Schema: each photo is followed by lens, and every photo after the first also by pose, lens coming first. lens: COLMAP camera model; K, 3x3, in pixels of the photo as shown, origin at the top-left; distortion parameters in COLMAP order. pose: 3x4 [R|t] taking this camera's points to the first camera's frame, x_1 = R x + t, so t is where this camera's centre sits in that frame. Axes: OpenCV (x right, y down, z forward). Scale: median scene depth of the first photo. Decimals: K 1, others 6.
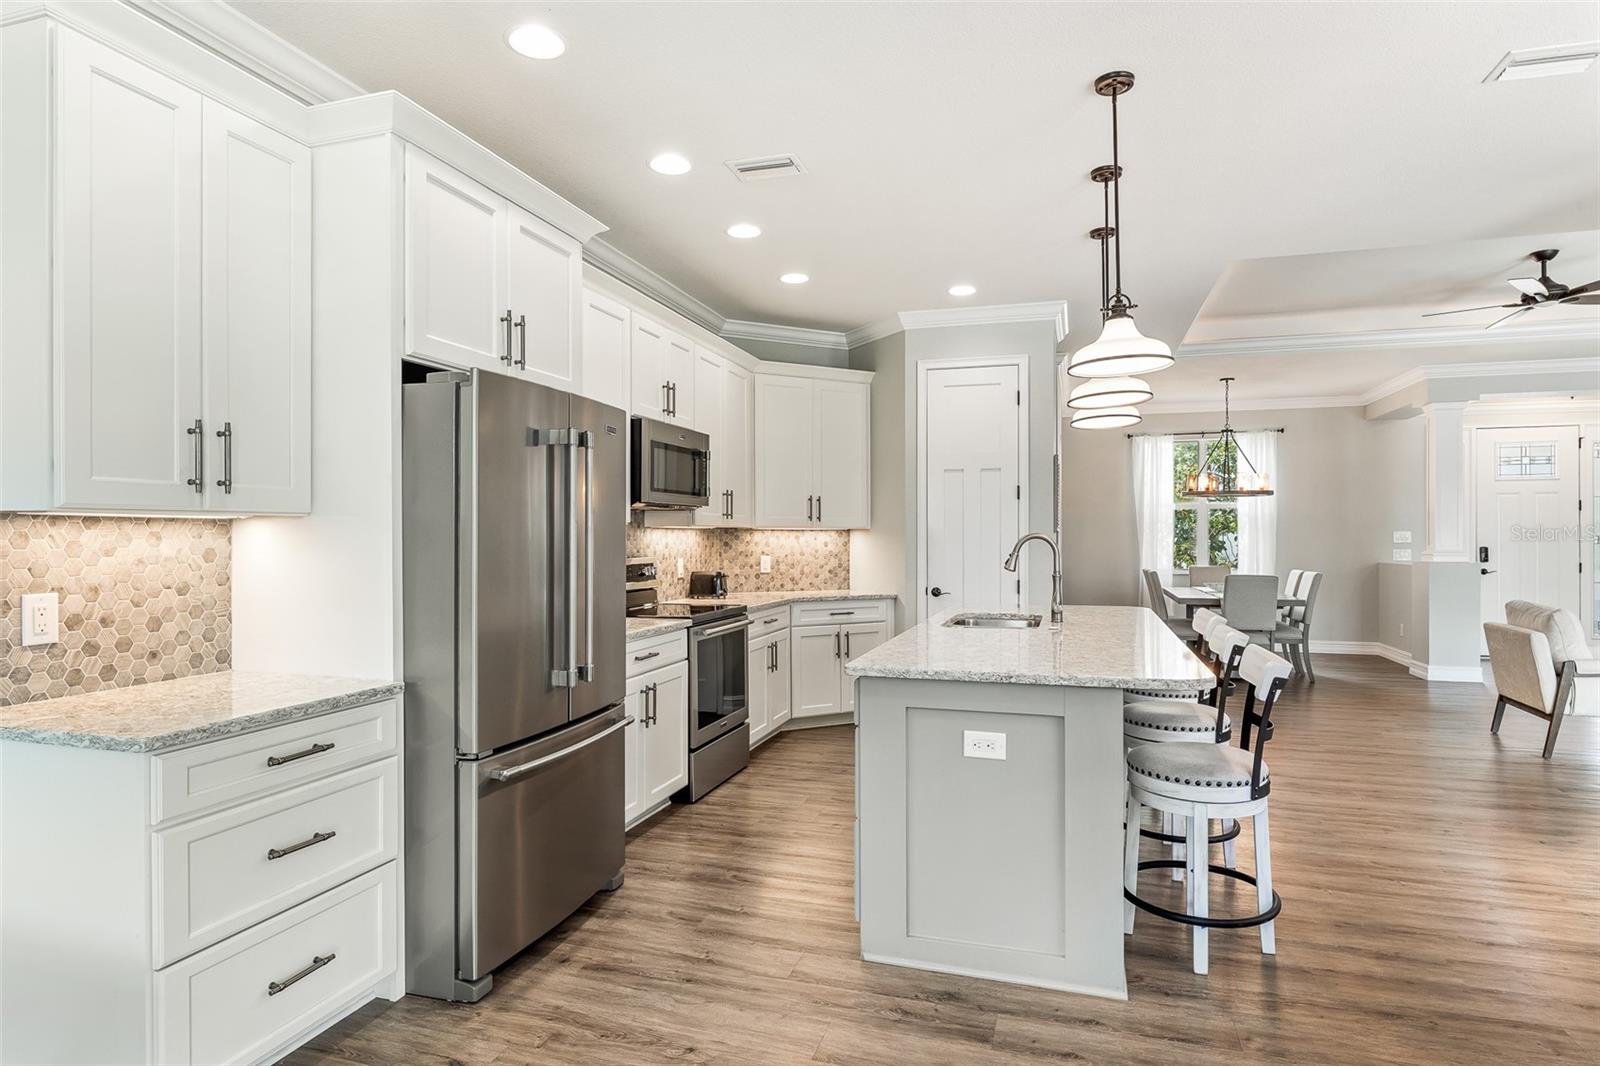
lens RADIAL K [[850.3, 0, 819.5], [0, 850.3, 534.6], [0, 0, 1]] dist [-0.006174, -0.001461]
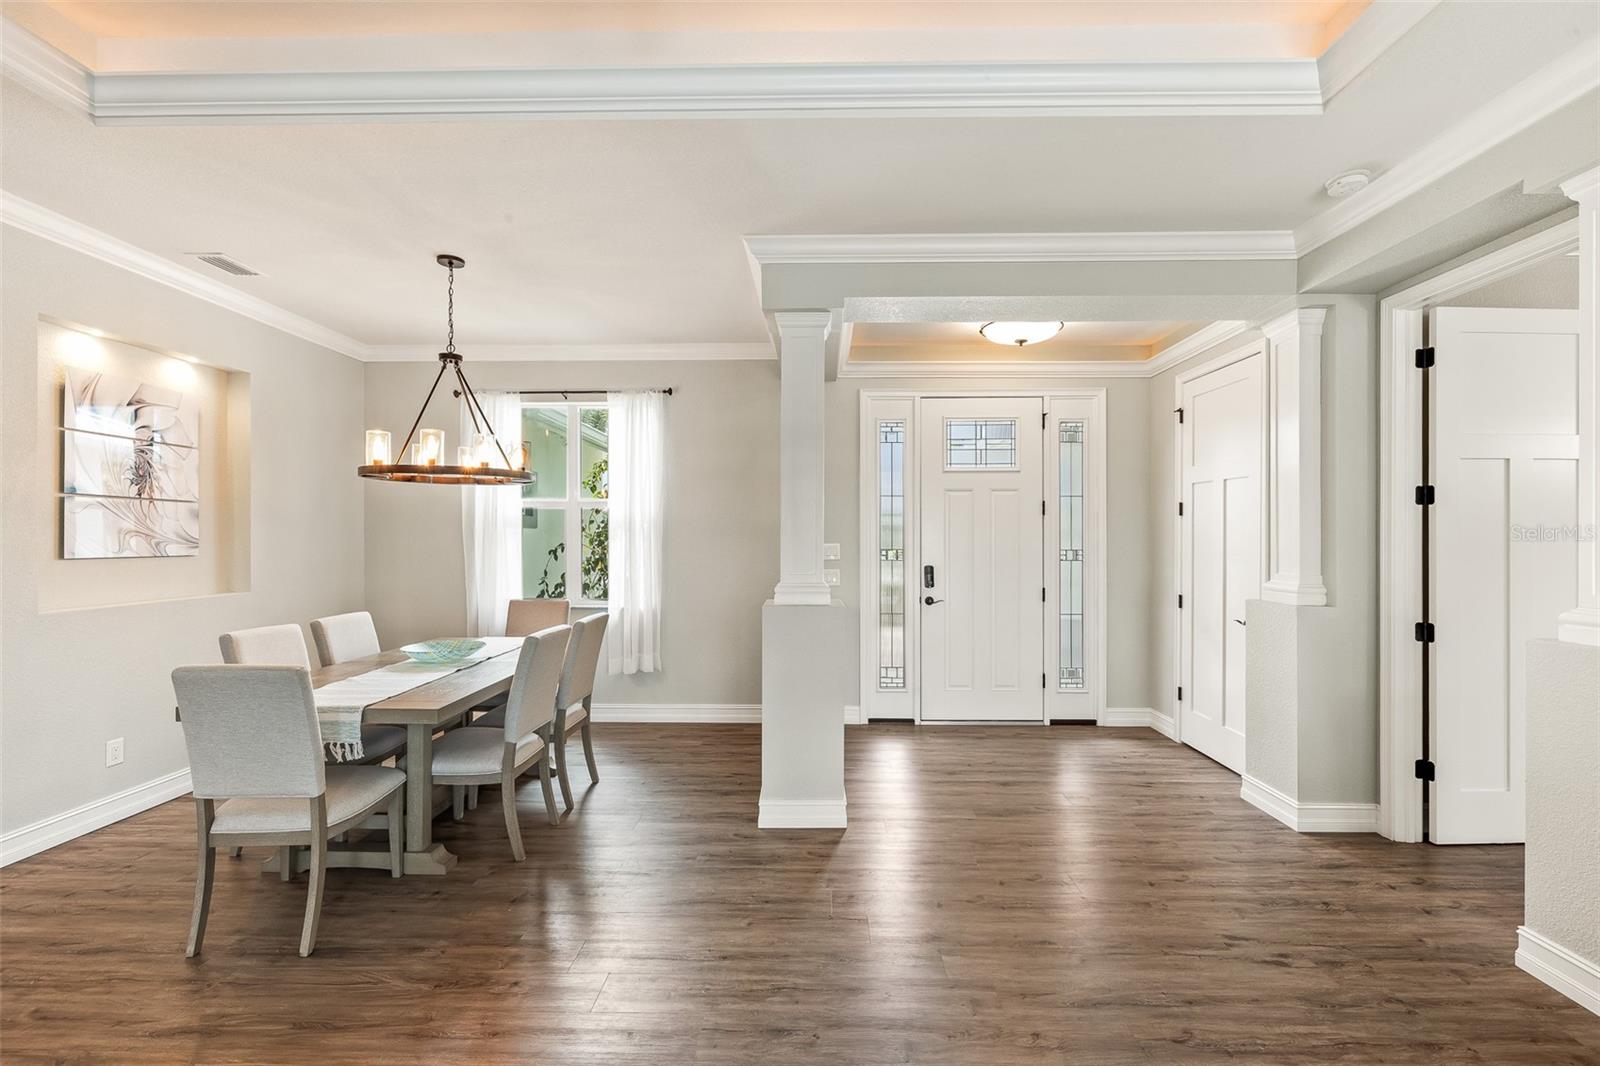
lens RADIAL K [[688.4, 0, 779.5], [0, 688.4, 537.2], [0, 0, 1]] dist [-0.001997, -0.000765]
pose [[0.961394, -0.001212, 0.275173, 0.557576], [0.001222, 0.999999, 0.000136, -0.010209], [-0.275173, 0.000206, 0.961395, 0.532864]]
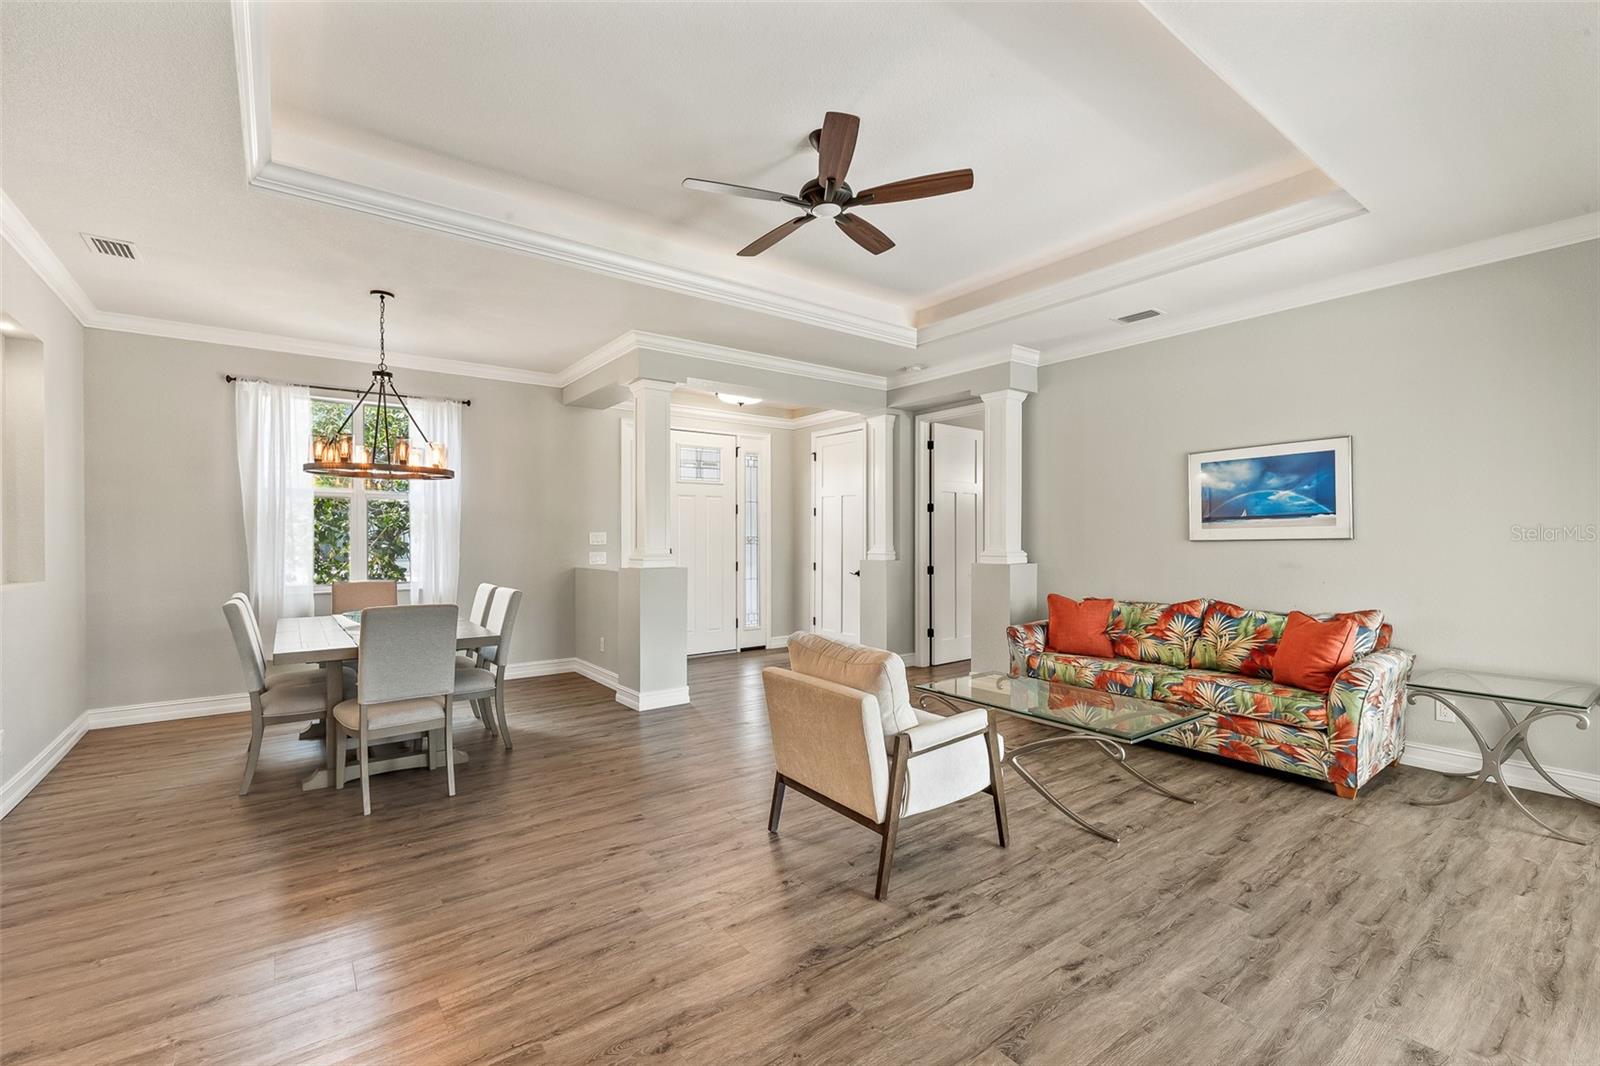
lens RADIAL K [[688.4, 0, 805.4], [0, 688.4, 530.7], [0, 0, 1]] dist [-0.001997, -0.000765]
pose [[0.583174, 0.004867, 0.812333, 0.244976], [0.002270, 0.999968, -0.007621, 0.000818], [-0.812344, 0.006288, 0.583144, 0.438245]]
